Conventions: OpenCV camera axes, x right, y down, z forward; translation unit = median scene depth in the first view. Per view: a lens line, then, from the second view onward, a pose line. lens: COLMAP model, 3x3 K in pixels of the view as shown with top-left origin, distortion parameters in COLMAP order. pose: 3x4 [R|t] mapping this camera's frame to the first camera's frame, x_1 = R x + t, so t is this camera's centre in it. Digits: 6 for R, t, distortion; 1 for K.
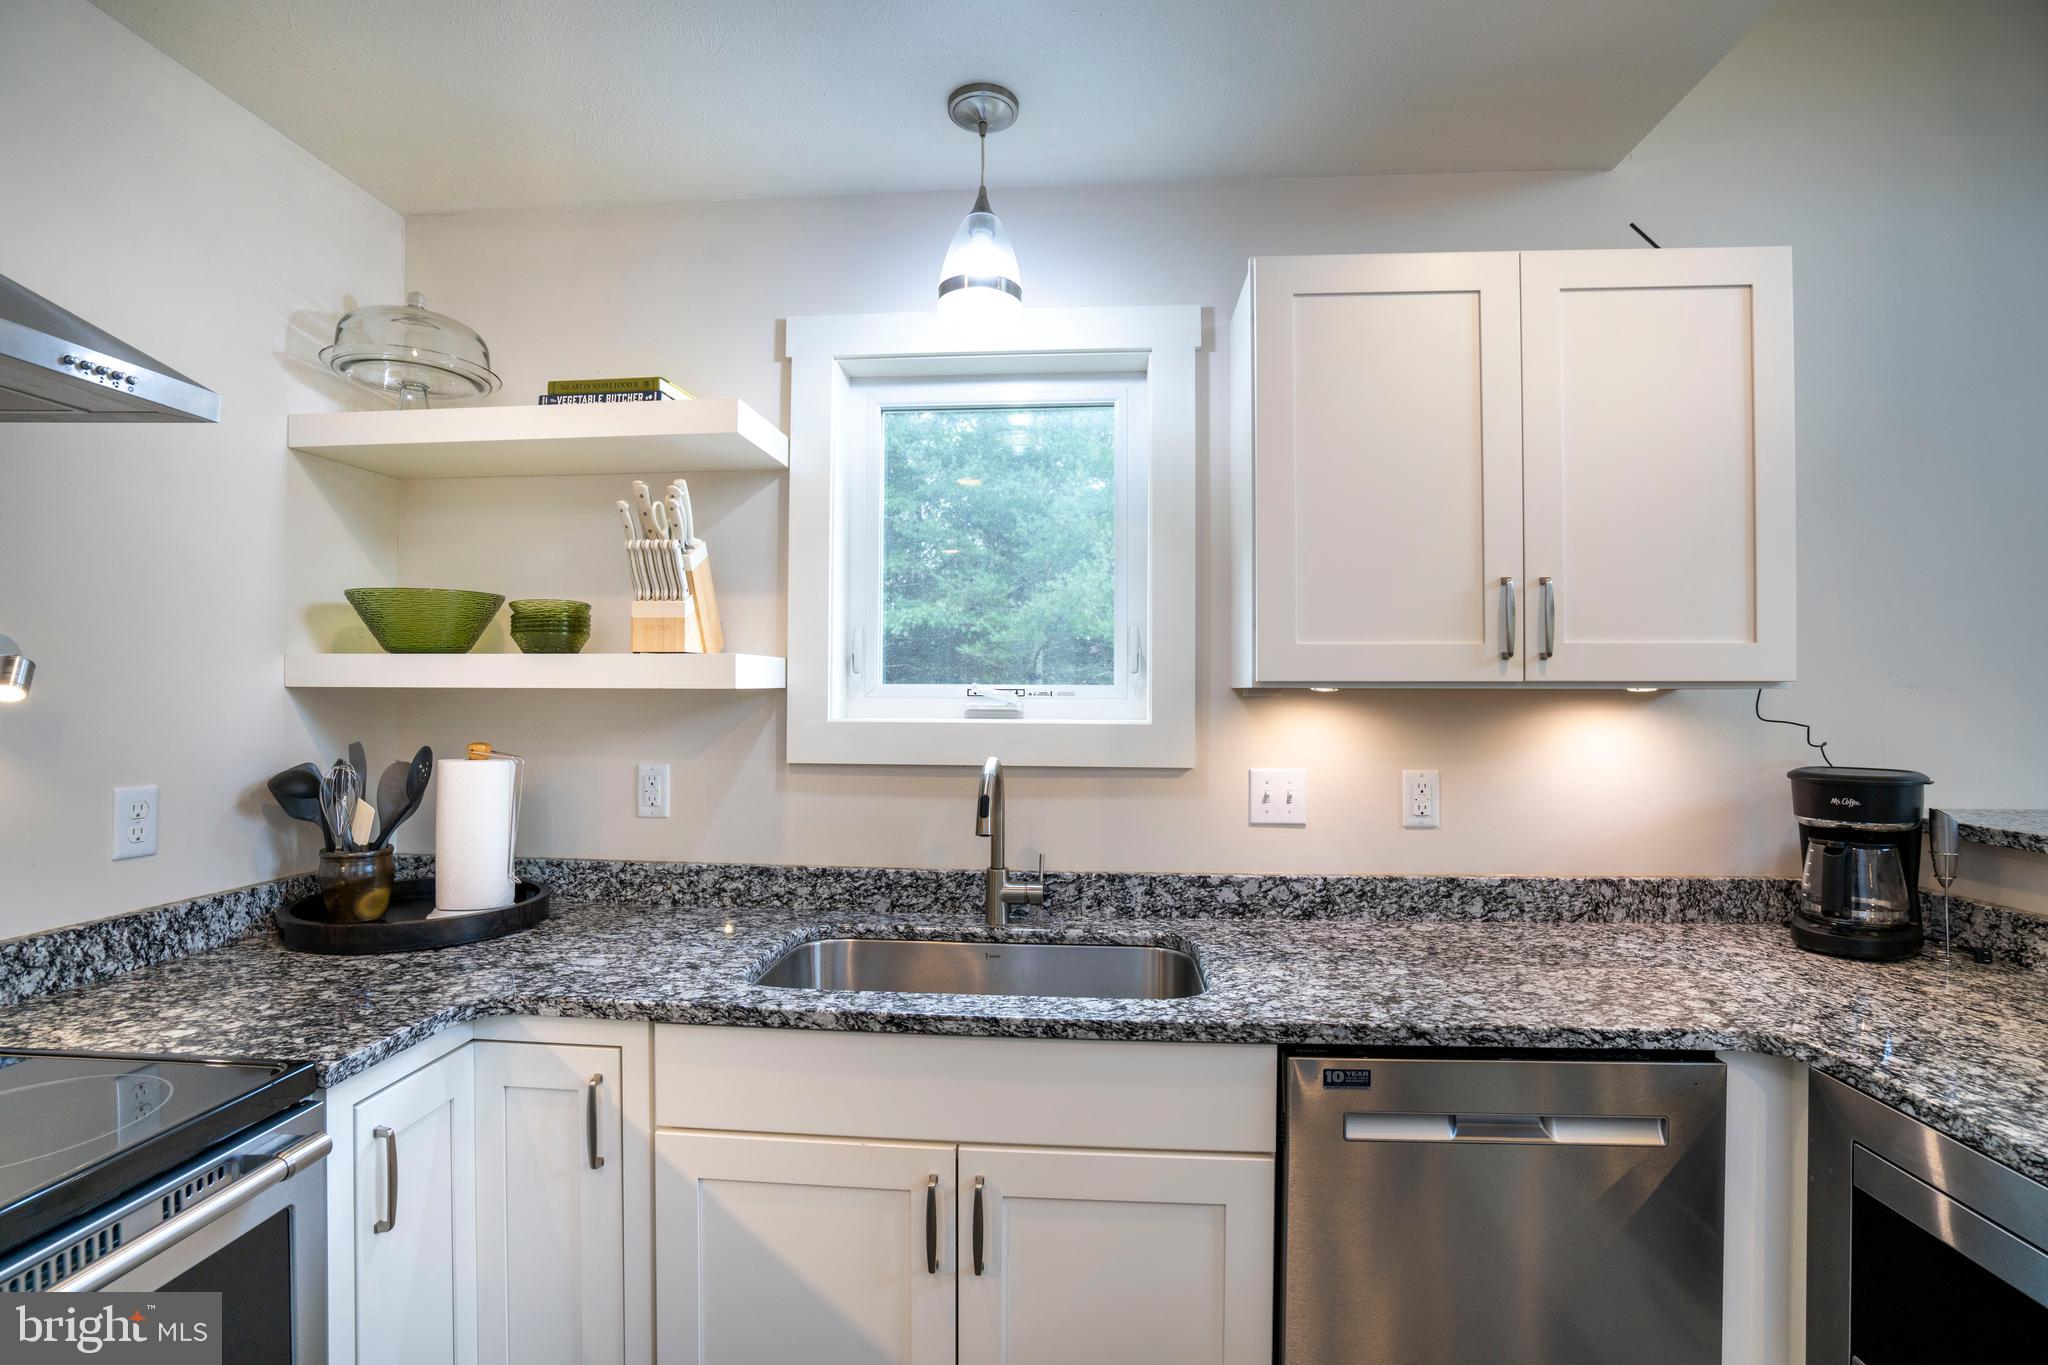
lens RADIAL K [[946.1, 0, 1018.2], [0, 946.1, 691.2], [0, 0, 1]] dist [-0.066225, 0.028812]
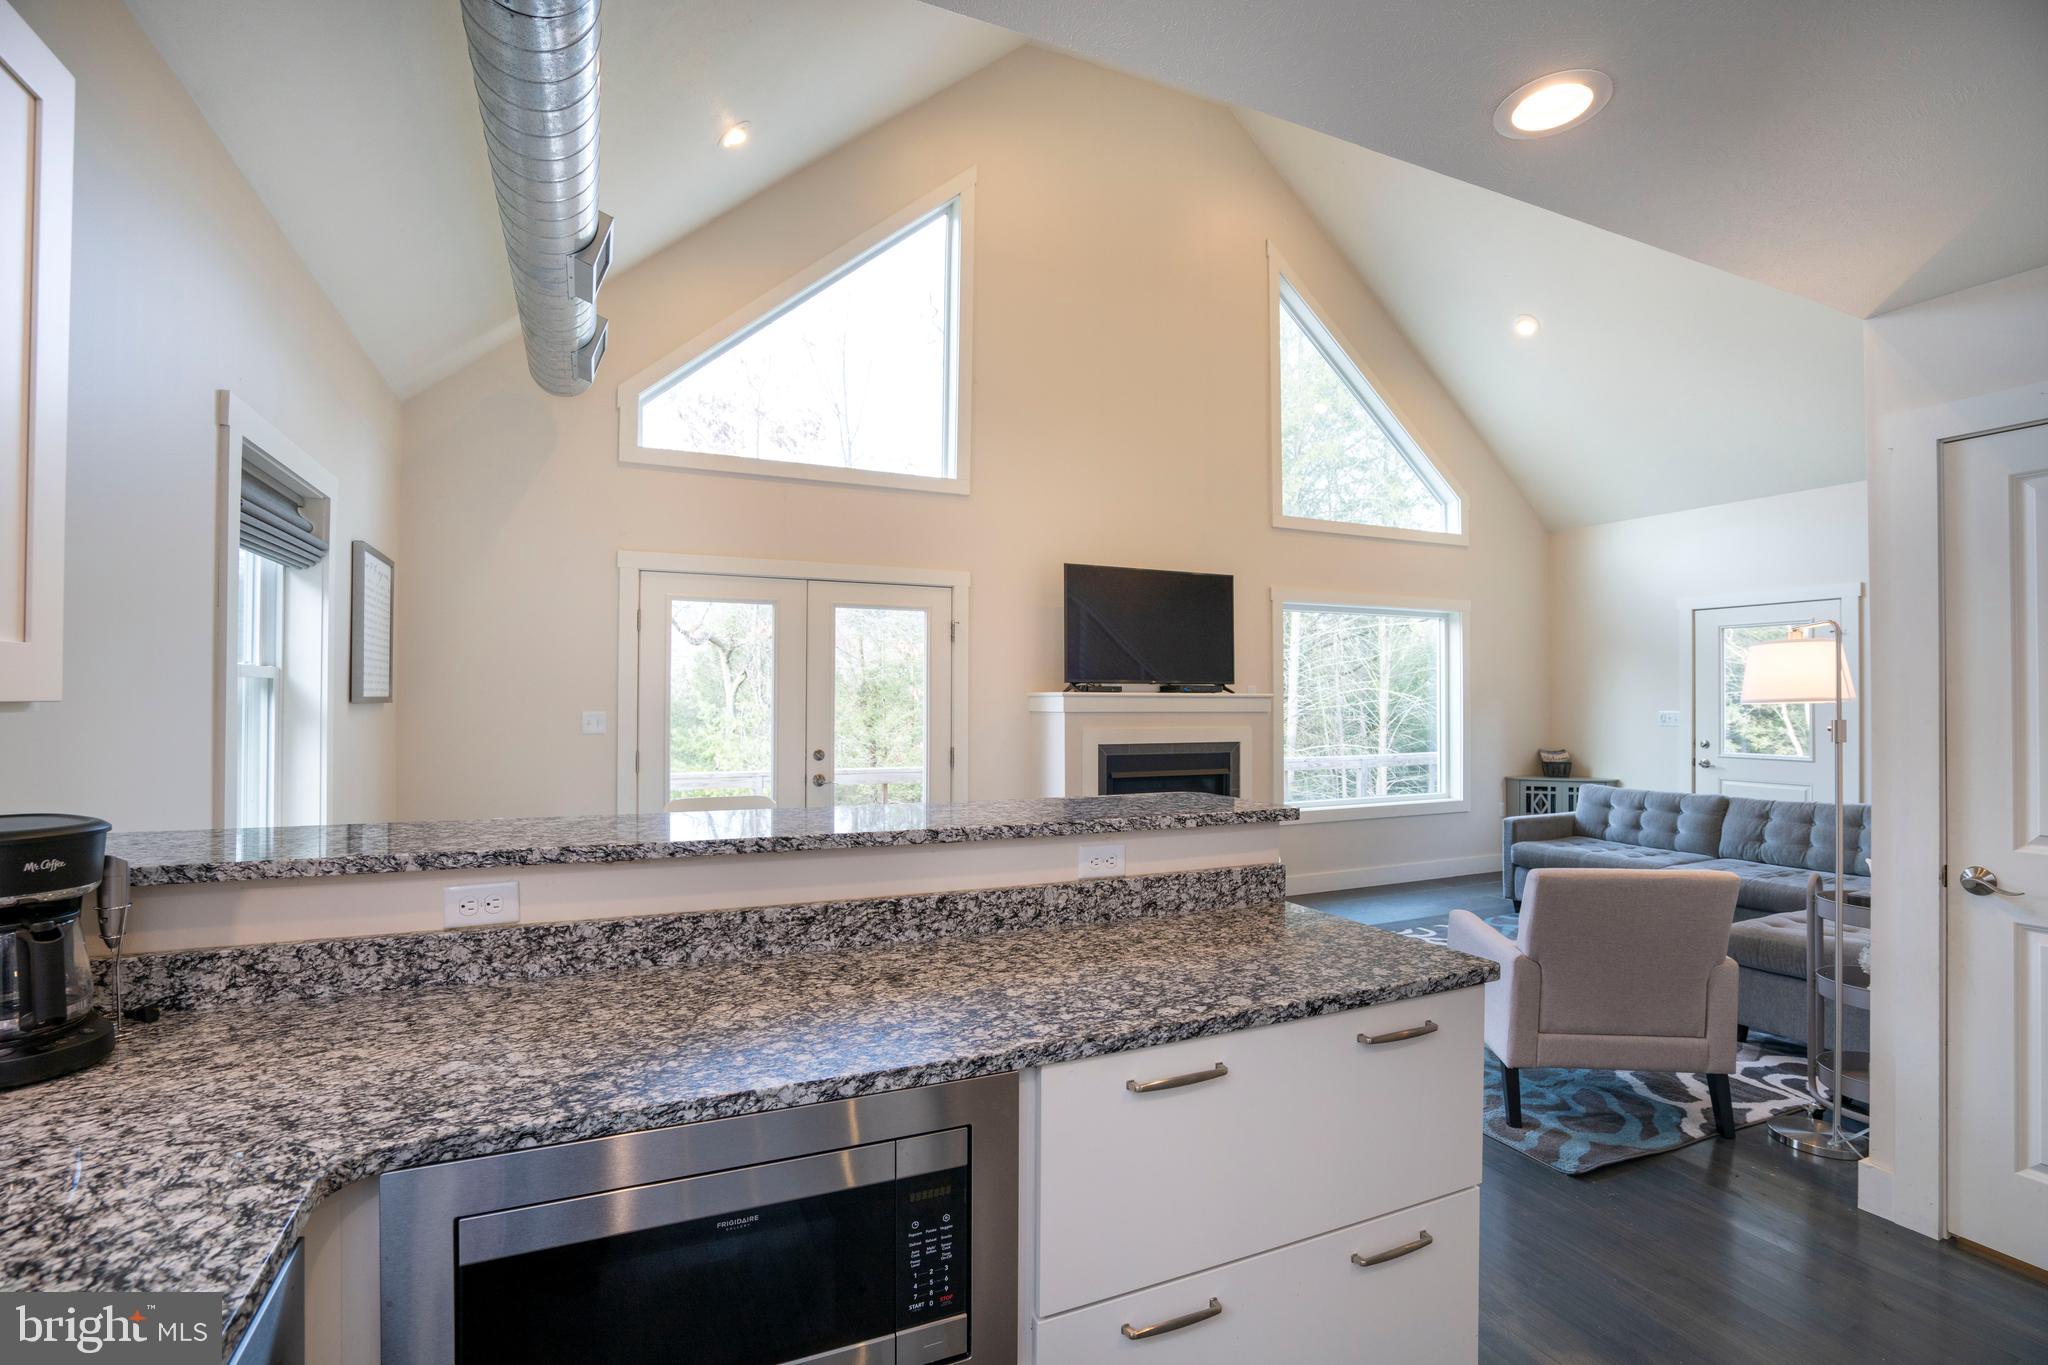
lens RADIAL K [[946.1, 0, 1018.2], [0, 946.1, 691.2], [0, 0, 1]] dist [-0.066225, 0.028812]
pose [[-0.477785, 0.002111, 0.878474, -0.098041], [-0.008647, 0.999937, -0.007106, -0.018562], [-0.878434, -0.010991, -0.477737, 0.624328]]
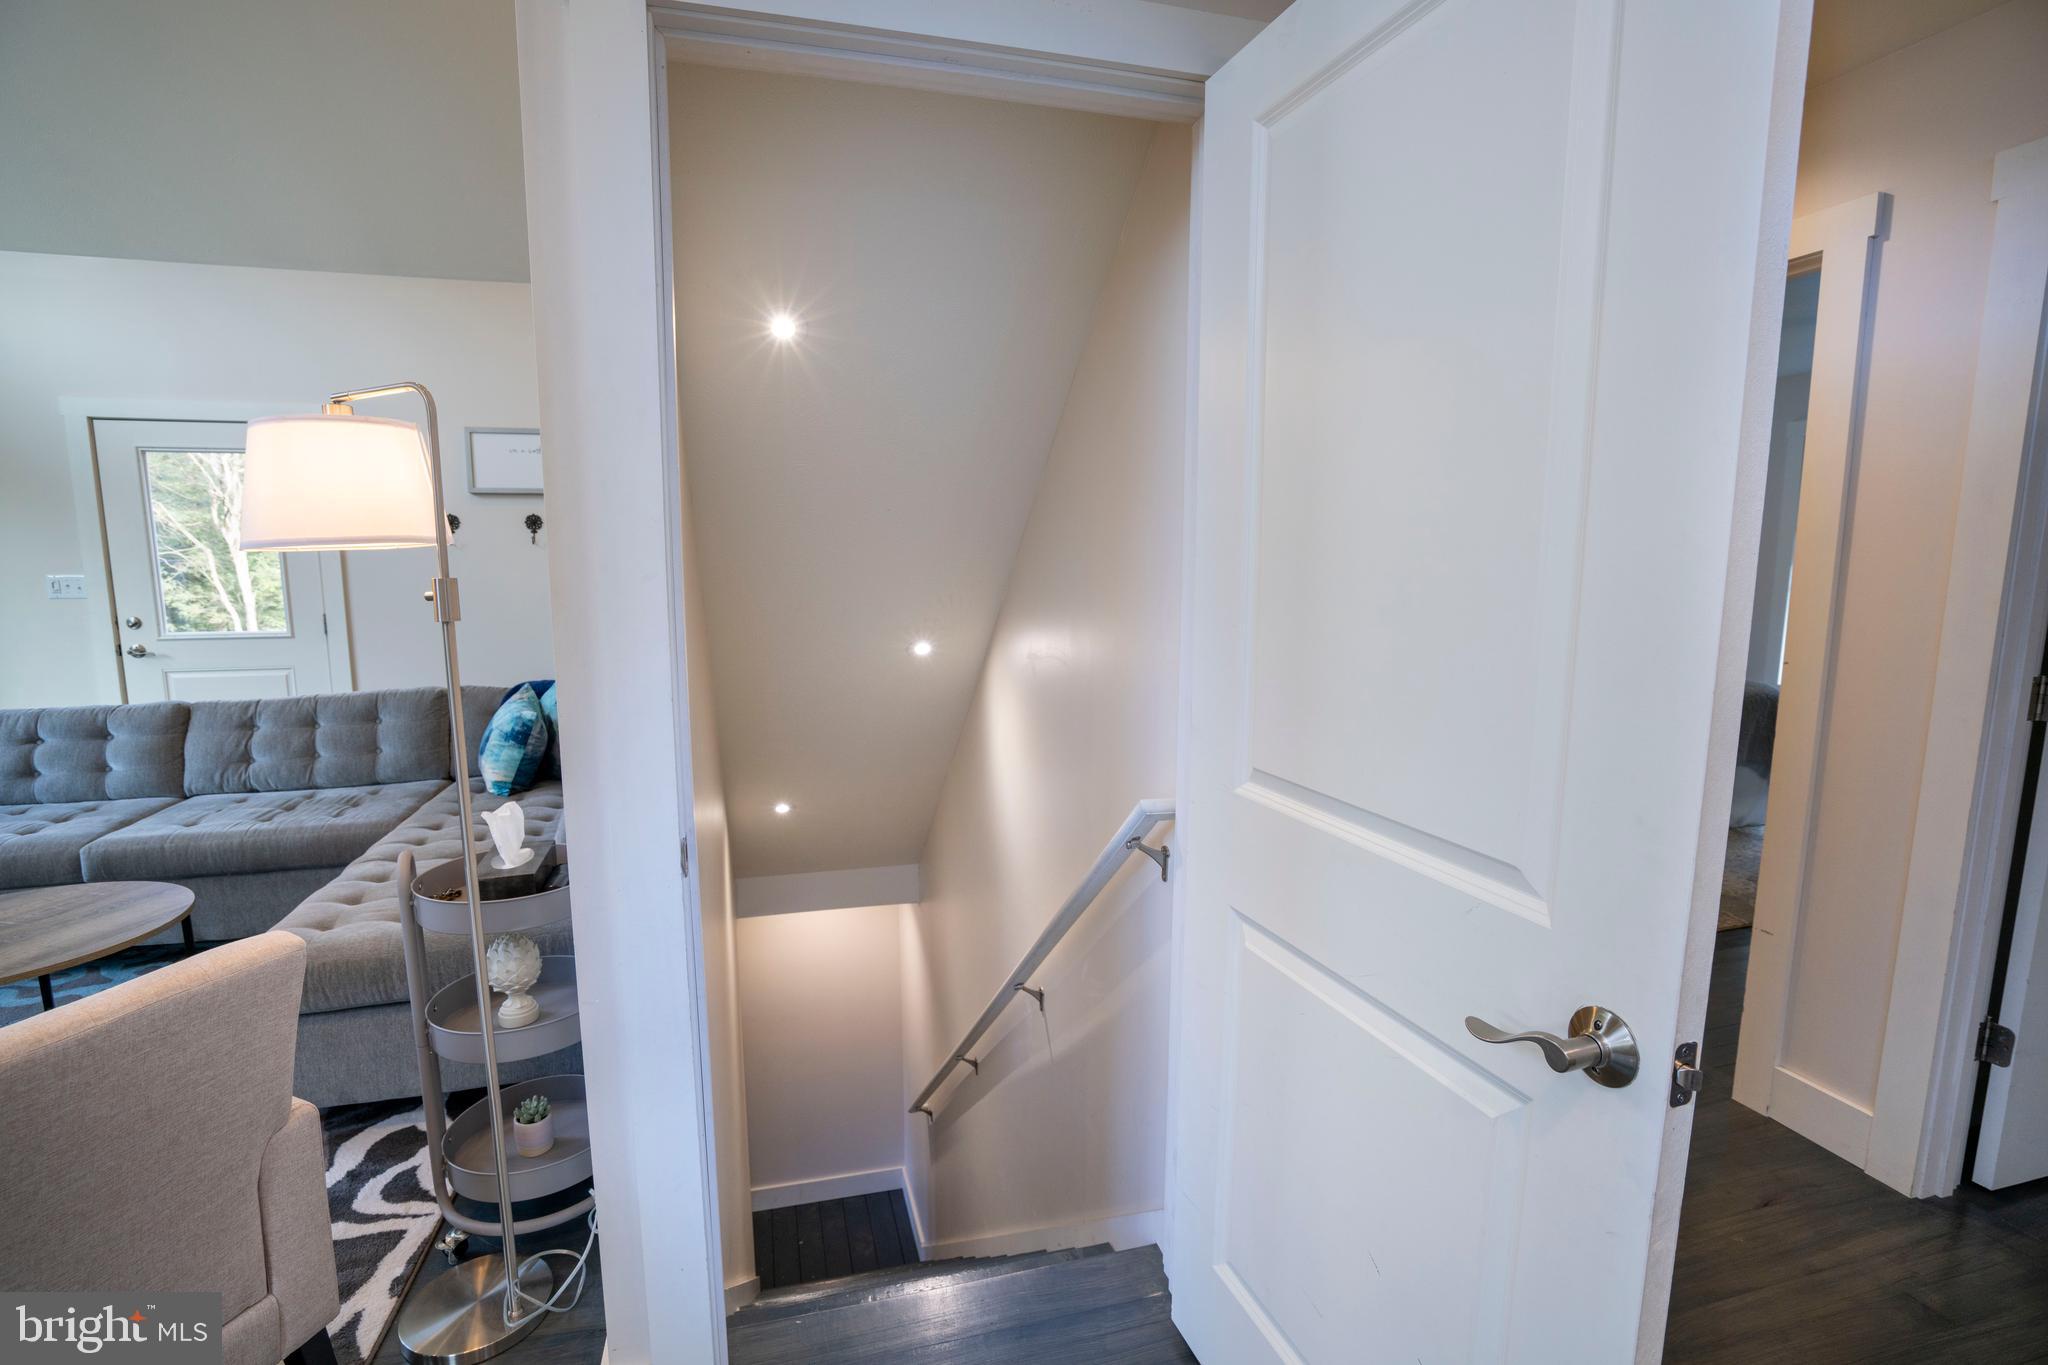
lens RADIAL K [[943.1, 0, 1019.2], [0, 943.1, 691.2], [0, 0, 1]] dist [-0.053510, 0.018727]
pose [[-0.940219, 0.043475, -0.337785, 0.431268], [-0.001548, 0.991263, 0.131891, -0.002250], [0.340567, 0.124530, -0.931937, -0.453560]]
